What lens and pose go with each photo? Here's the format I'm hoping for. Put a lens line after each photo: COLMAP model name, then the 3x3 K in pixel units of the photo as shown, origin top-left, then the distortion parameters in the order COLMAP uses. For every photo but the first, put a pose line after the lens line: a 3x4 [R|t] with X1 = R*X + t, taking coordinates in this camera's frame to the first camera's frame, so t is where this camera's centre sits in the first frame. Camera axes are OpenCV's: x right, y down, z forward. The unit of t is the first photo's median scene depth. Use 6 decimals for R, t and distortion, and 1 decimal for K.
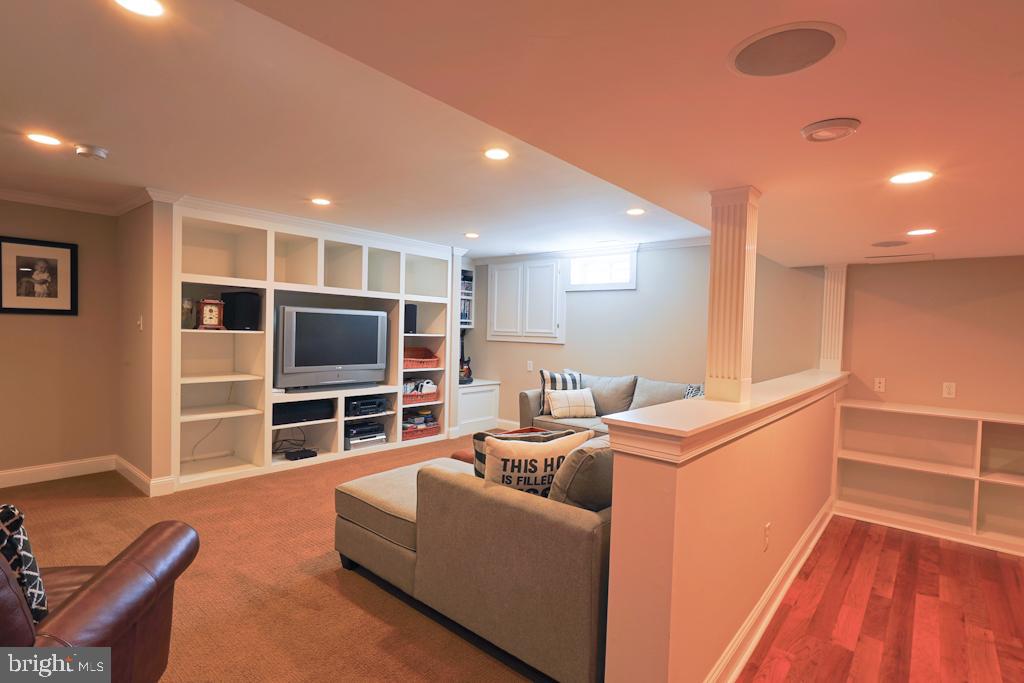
lens RADIAL K [[509.4, 0, 512.0], [0, 509.4, 341.5], [0, 0, 1]] dist [-0.001064, 0.000157]
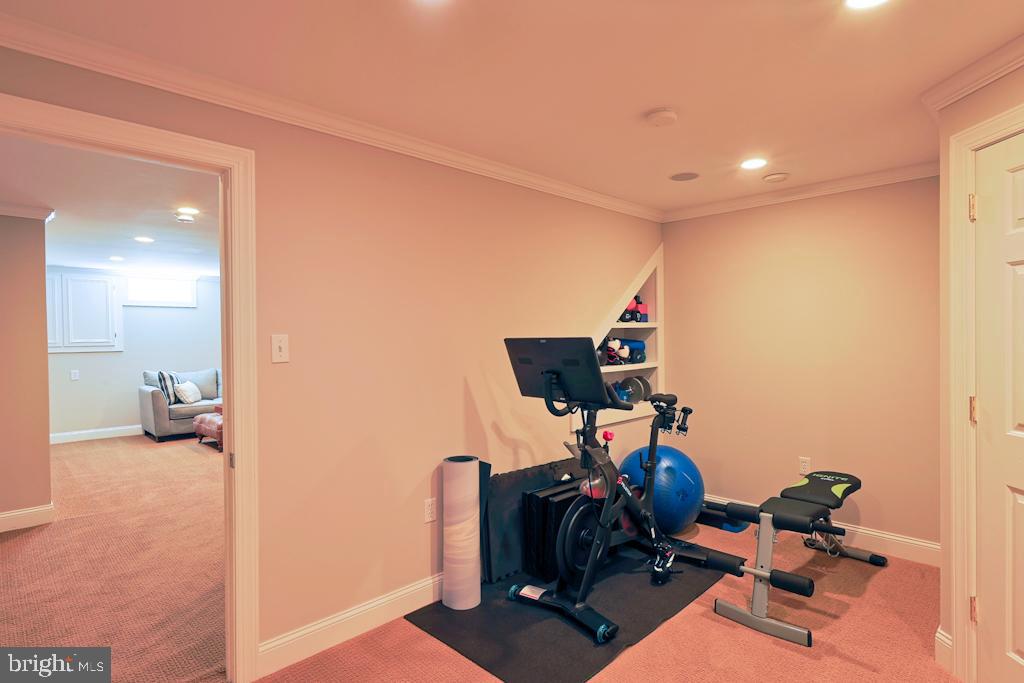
lens RADIAL K [[526.4, 0, 516.2], [0, 526.4, 339.8], [0, 0, 1]] dist [-0.004497, -0.000192]
pose [[0.078879, -0.039636, 0.996096, -1.181127], [0.036955, 0.998639, 0.036811, -0.036344], [-0.996199, 0.033907, 0.080236, 0.019150]]
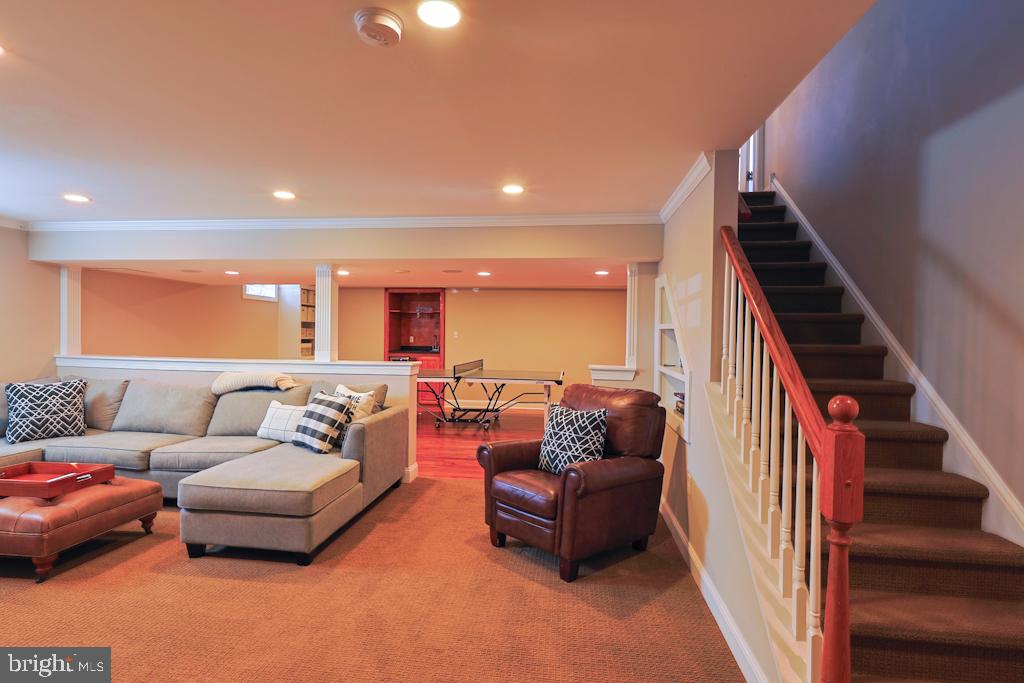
lens RADIAL K [[502.2, 0, 514.0], [0, 502.2, 340.5], [0, 0, 1]] dist [0.000519, -0.000288]
pose [[-0.565893, -0.050219, 0.822948, -0.754164], [-0.012828, 0.998559, 0.052115, -0.041423], [-0.824379, 0.018935, -0.565722, 0.663395]]
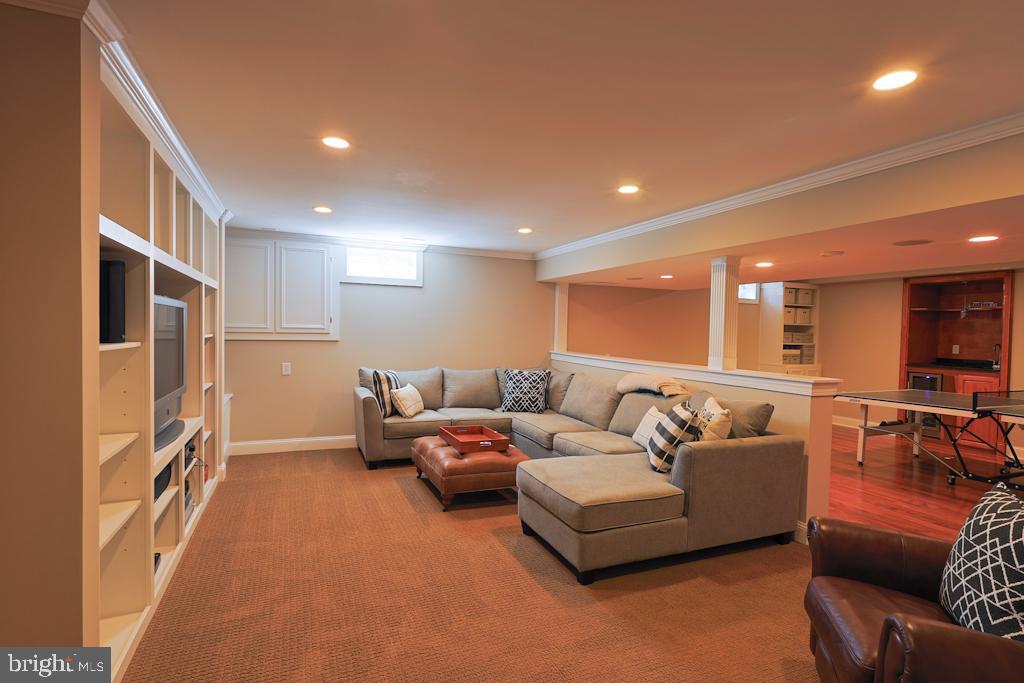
lens RADIAL K [[502.2, 0, 514.0], [0, 502.2, 340.5], [0, 0, 1]] dist [0.000519, -0.000288]
pose [[0.435851, -0.042867, 0.898997, -0.662666], [0.011571, 0.999049, 0.042028, -0.033817], [-0.899944, -0.007916, 0.435933, 0.382769]]
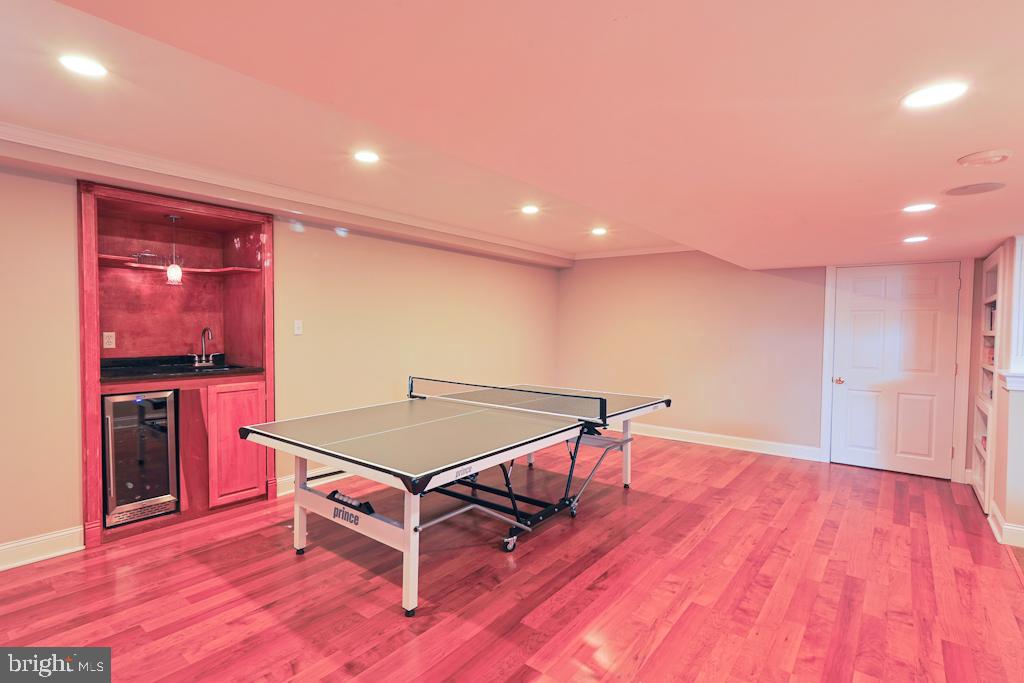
lens RADIAL K [[502.2, 0, 514.0], [0, 502.2, 340.5], [0, 0, 1]] dist [0.000519, -0.000288]
pose [[-0.998537, -0.035402, -0.040884, 0.473557], [-0.037224, 0.998307, 0.044693, 0.005773], [0.039233, 0.046150, -0.998164, 0.620936]]
